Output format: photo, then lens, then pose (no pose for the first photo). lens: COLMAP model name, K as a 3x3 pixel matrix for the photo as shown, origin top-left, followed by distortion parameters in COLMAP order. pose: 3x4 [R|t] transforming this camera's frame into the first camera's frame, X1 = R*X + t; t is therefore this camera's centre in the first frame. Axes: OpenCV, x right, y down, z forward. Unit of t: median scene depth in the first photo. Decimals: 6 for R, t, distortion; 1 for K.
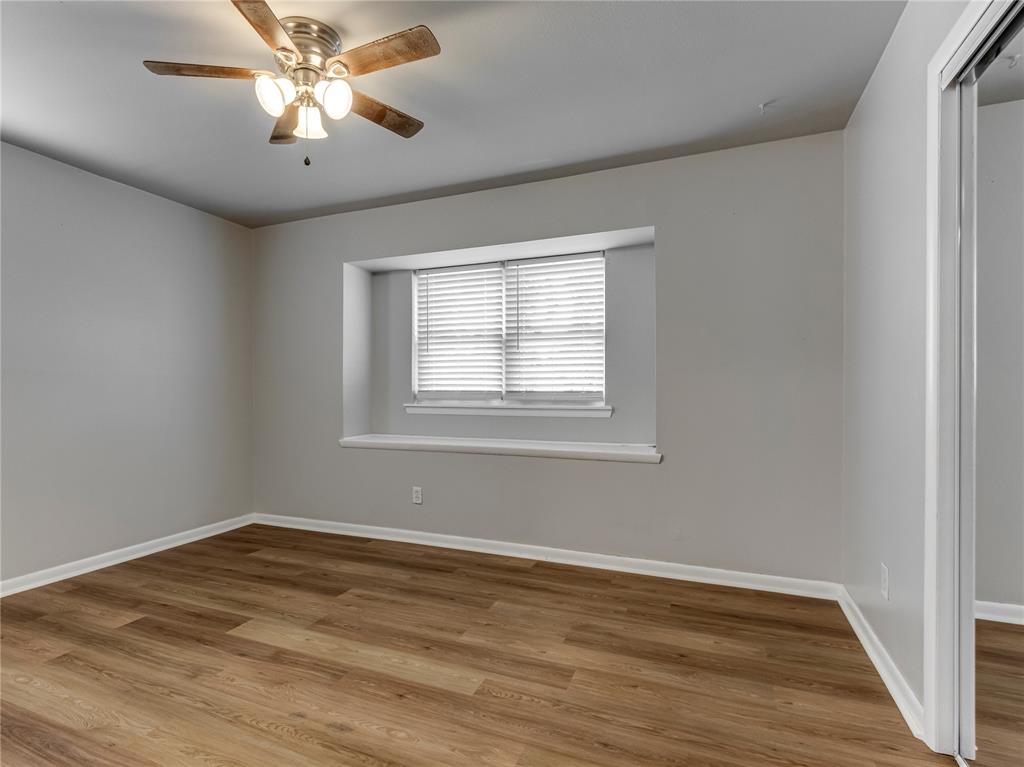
lens RADIAL K [[551.5, 0, 473.9], [0, 551.5, 395.3], [0, 0, 1]] dist [0.006800, -0.002697]
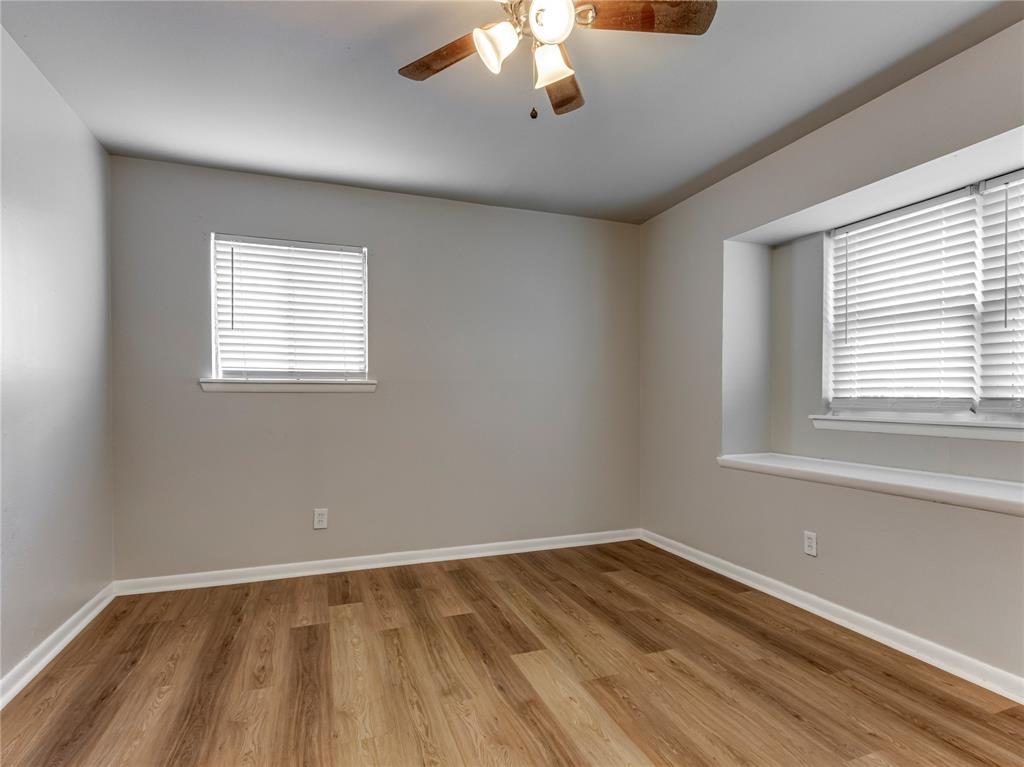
lens RADIAL K [[551.5, 0, 513.1], [0, 551.5, 402.5], [0, 0, 1]] dist [0.006800, -0.002697]
pose [[0.699020, 0.006264, -0.715075, 0.174543], [-0.007628, 0.999970, 0.001303, 0.000496], [0.715062, 0.004544, 0.699047, 0.279357]]
